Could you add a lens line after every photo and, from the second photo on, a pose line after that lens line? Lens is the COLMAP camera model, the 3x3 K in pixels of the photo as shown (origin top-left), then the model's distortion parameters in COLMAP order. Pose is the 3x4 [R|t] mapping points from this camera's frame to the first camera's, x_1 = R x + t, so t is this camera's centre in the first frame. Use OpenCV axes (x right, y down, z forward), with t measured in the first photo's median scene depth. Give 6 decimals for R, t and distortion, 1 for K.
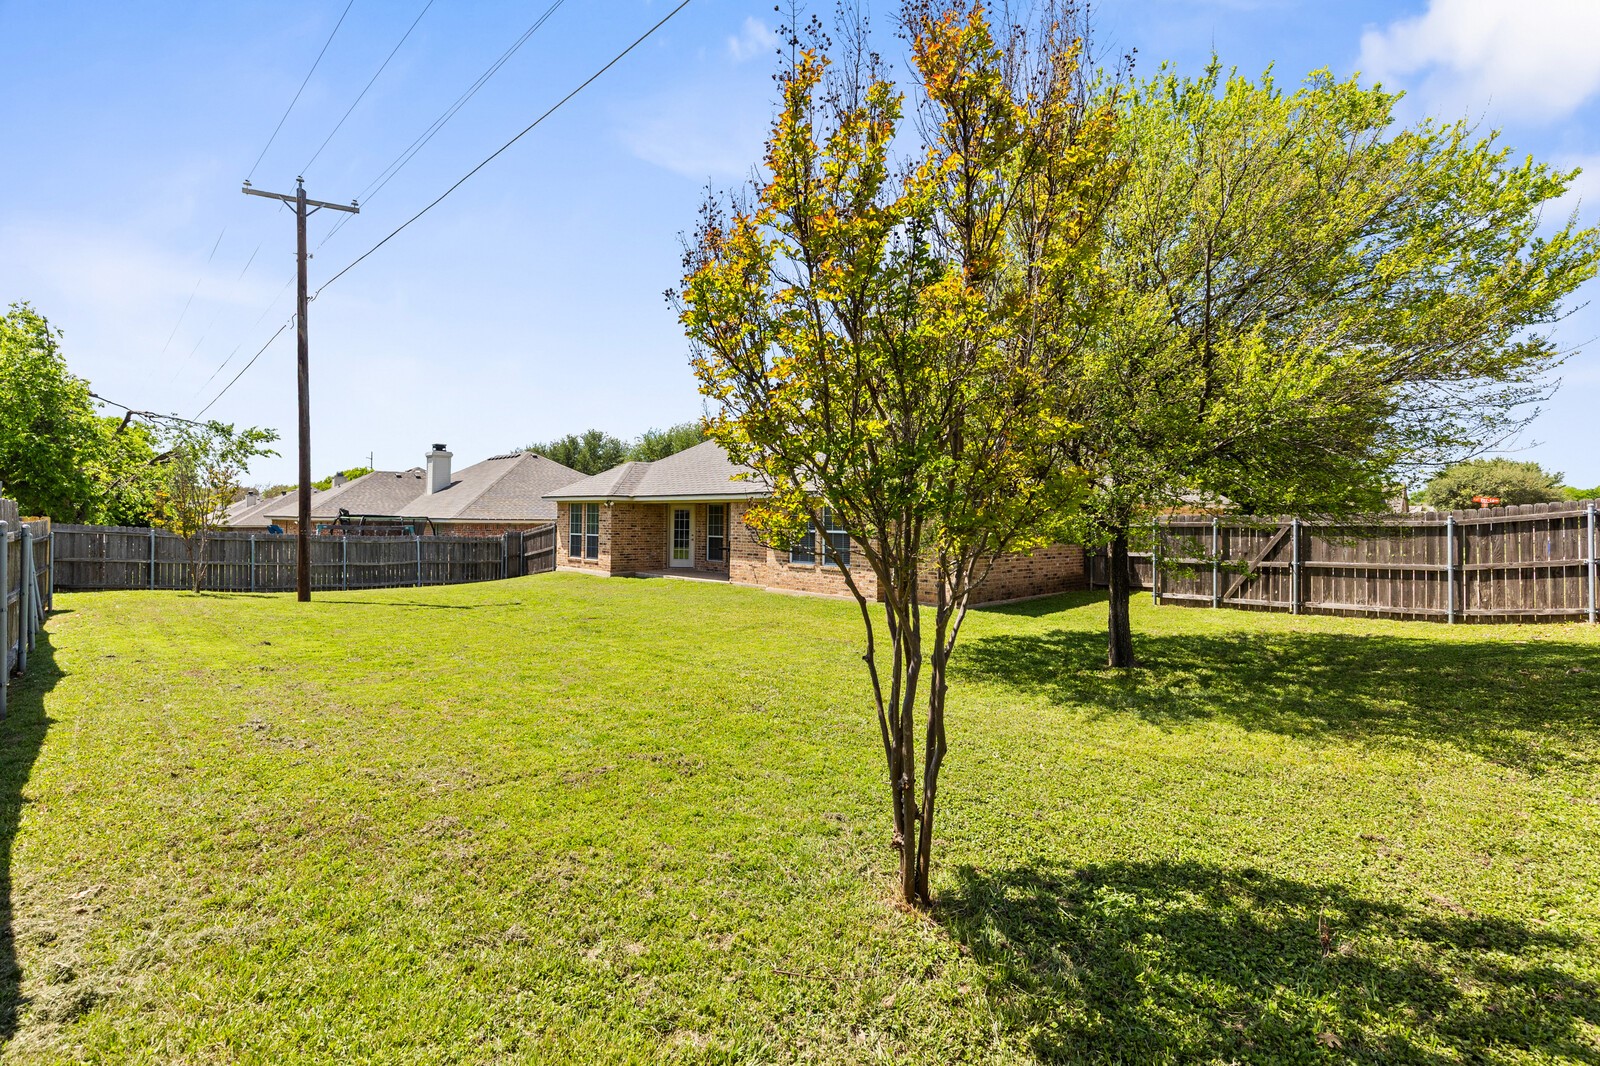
lens RADIAL K [[740.5, 0, 804.4], [0, 740.5, 519.0], [0, 0, 1]] dist [0.011490, -0.000185]
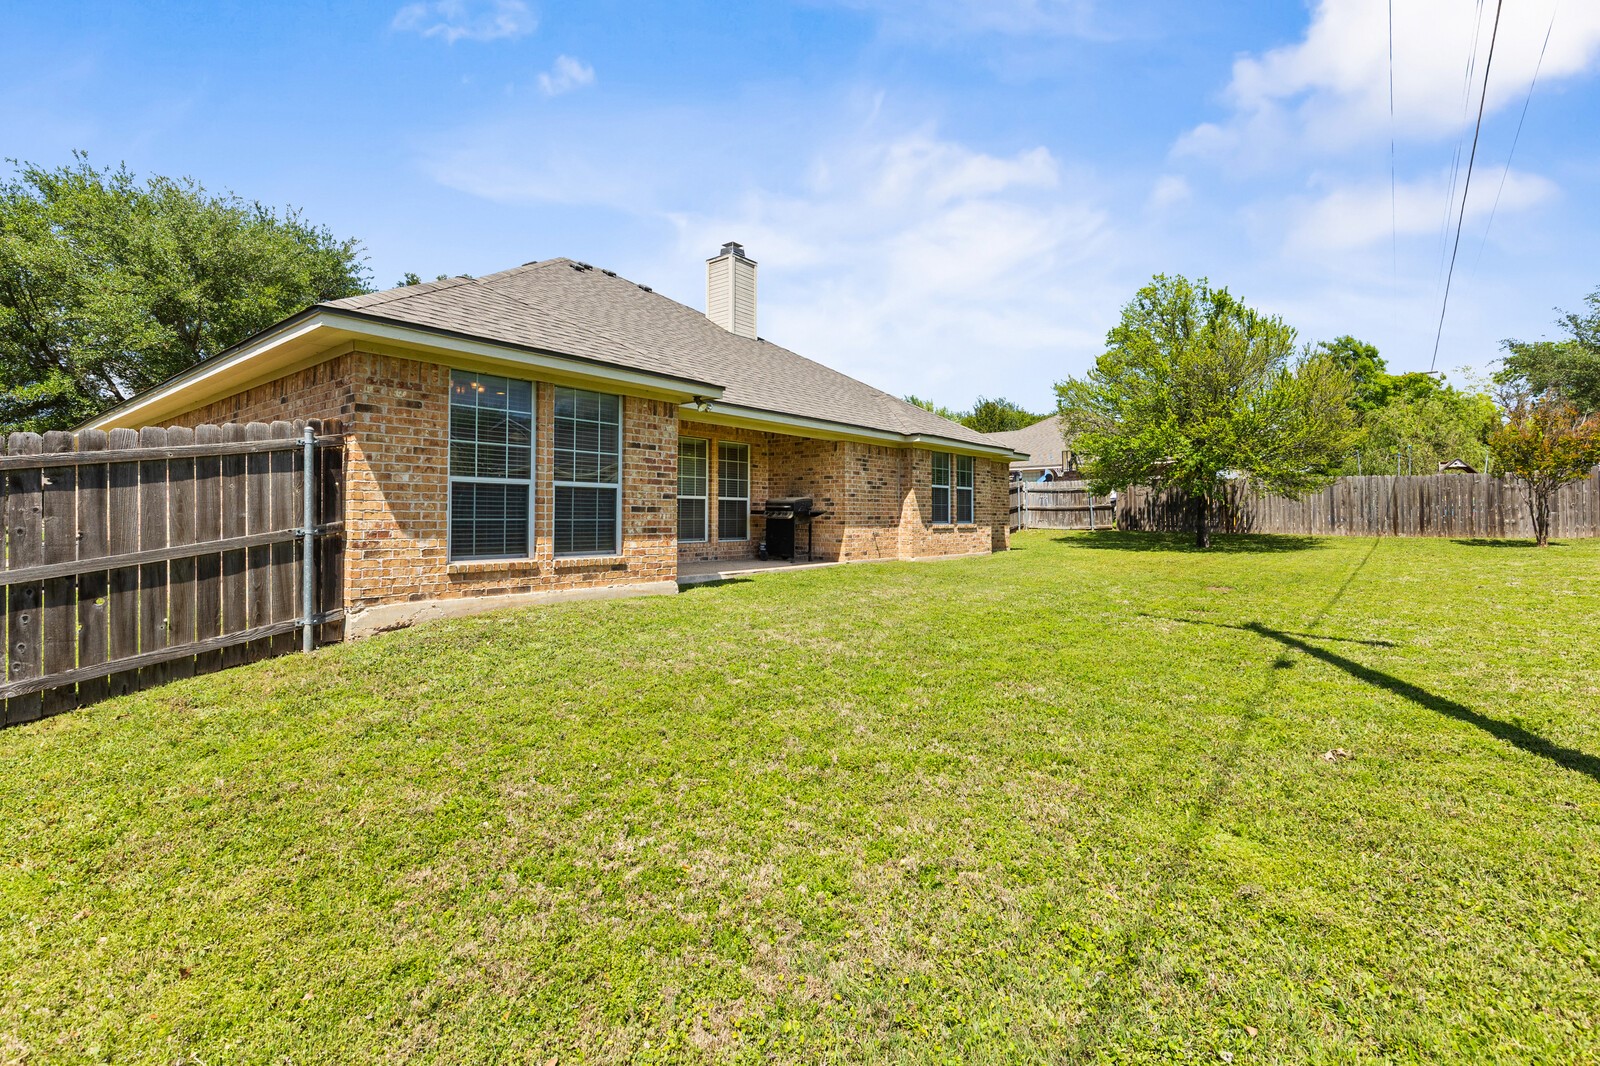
lens RADIAL K [[740.5, 0, 798.2], [0, 740.5, 519.7], [0, 0, 1]] dist [0.011490, -0.000185]
pose [[-0.114165, -0.020836, 0.993243, -0.604567], [-0.011353, 0.999742, 0.019668, 0.028763], [-0.993397, -0.009030, -0.114372, 0.906274]]
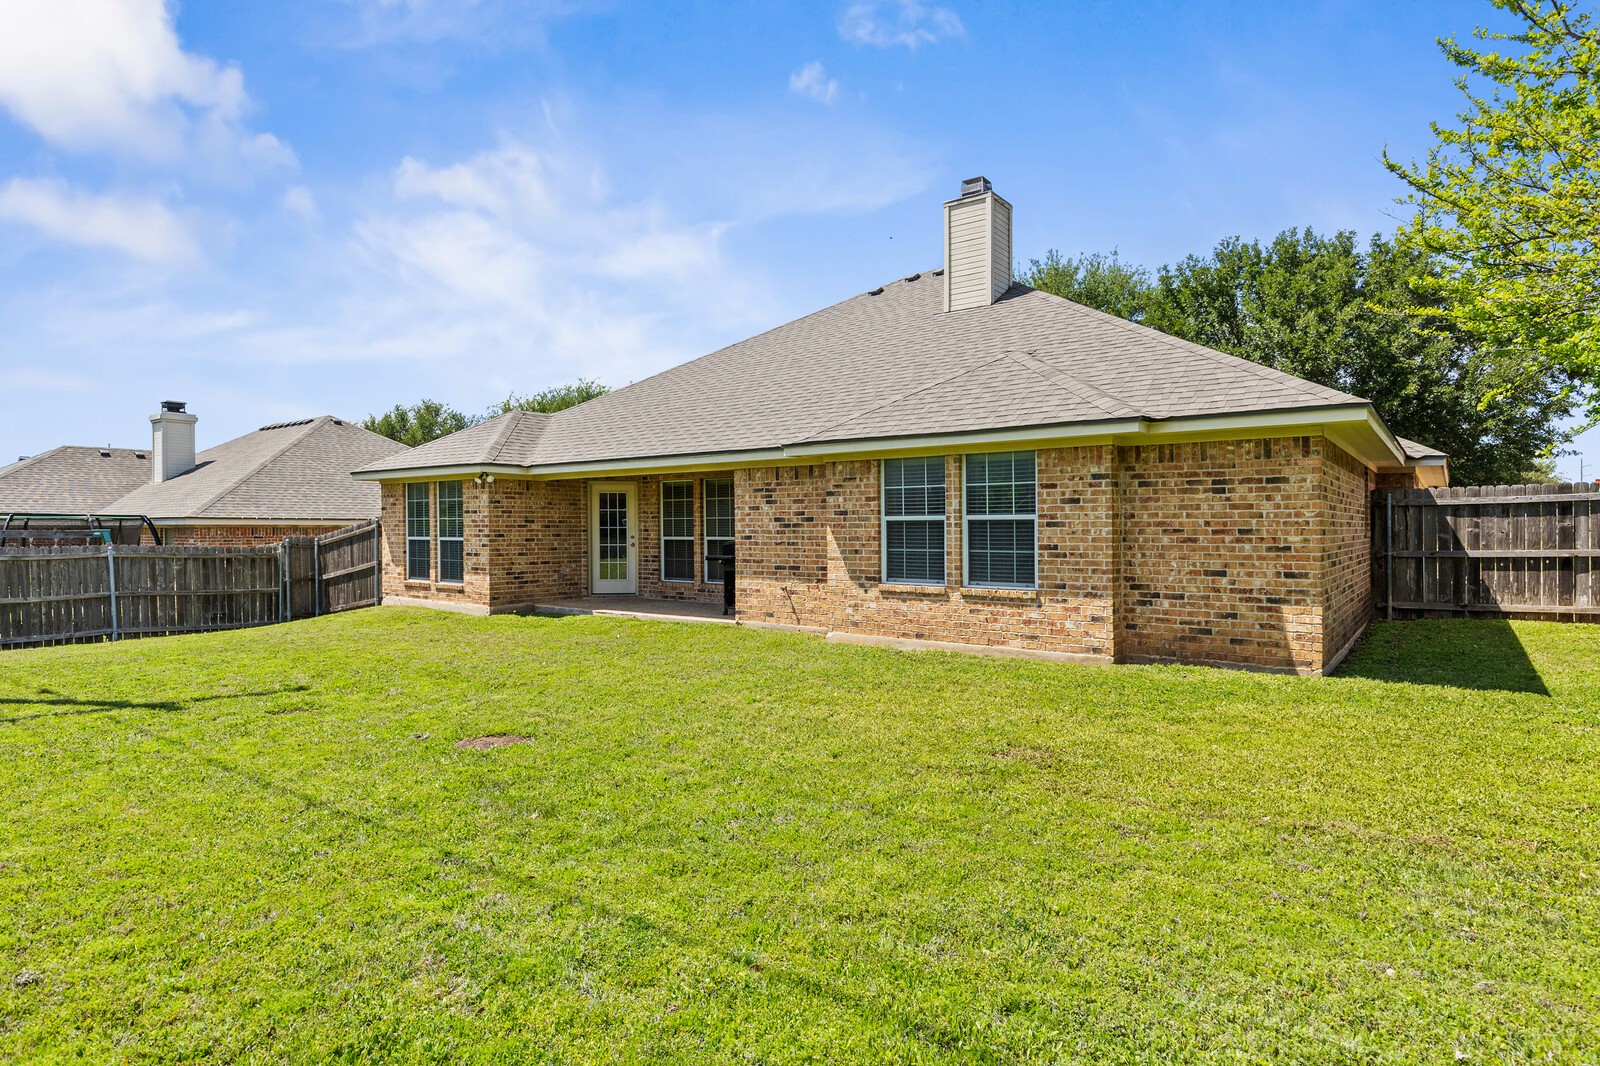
lens RADIAL K [[909.3, 0, 799.7], [0, 909.3, 548.1], [0, 0, 1]] dist [0.014880, -0.000184]
pose [[0.993097, -0.016218, 0.116173, -0.105600], [0.013379, 0.999594, 0.025174, 0.014582], [-0.116534, -0.023446, 0.992910, 0.293455]]
